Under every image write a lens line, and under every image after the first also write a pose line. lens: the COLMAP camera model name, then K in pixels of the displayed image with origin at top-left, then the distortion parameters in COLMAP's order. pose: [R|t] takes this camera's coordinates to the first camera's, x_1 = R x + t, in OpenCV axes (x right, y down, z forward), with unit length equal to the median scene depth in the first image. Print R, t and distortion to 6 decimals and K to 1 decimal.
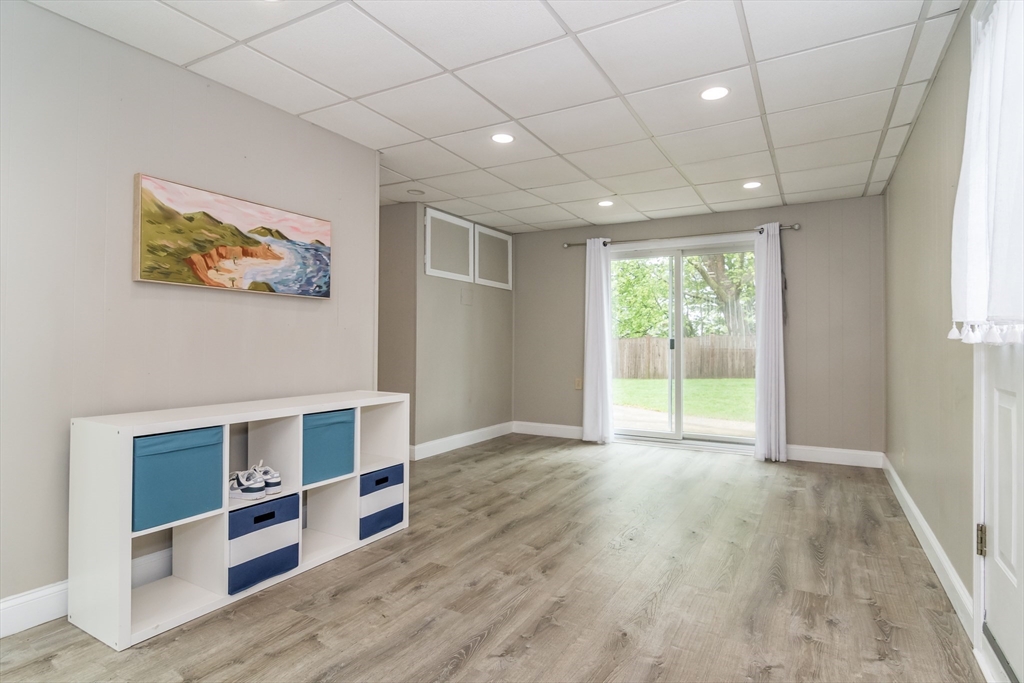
lens RADIAL K [[556.4, 0, 516.0], [0, 556.4, 340.8], [0, 0, 1]] dist [-0.013108, -0.001289]
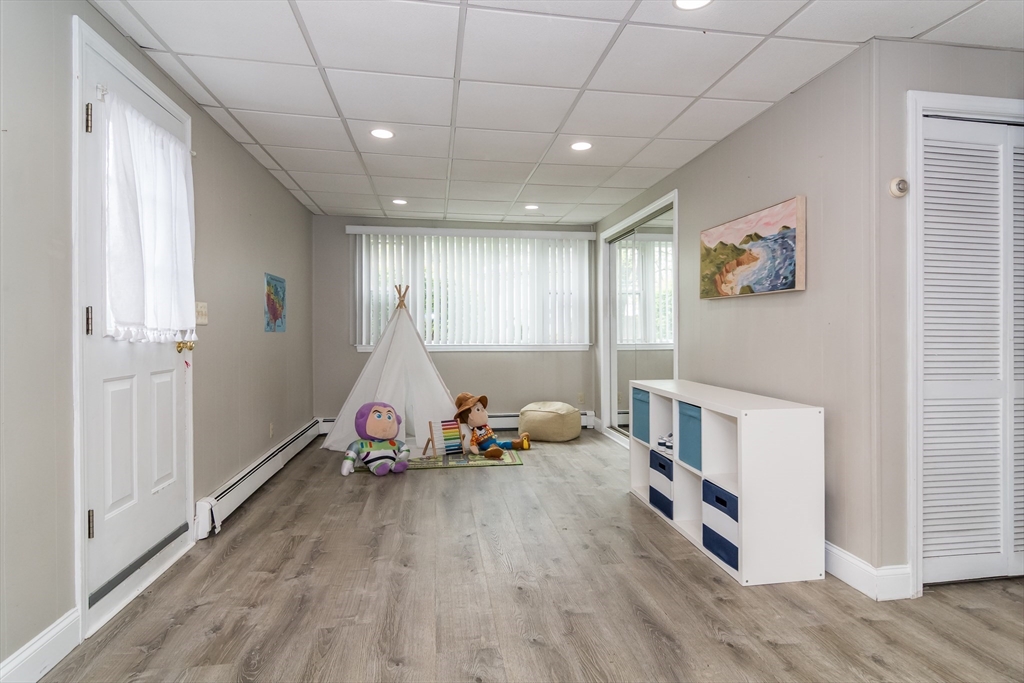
lens RADIAL K [[536.1, 0, 531.7], [0, 536.1, 333.0], [0, 0, 1]] dist [-0.000159, 0.000998]
pose [[-0.768506, 0.000601, -0.639843, 0.550406], [0.001841, 0.999997, -0.001271, -0.010440], [0.639840, -0.002155, -0.768505, 1.535003]]
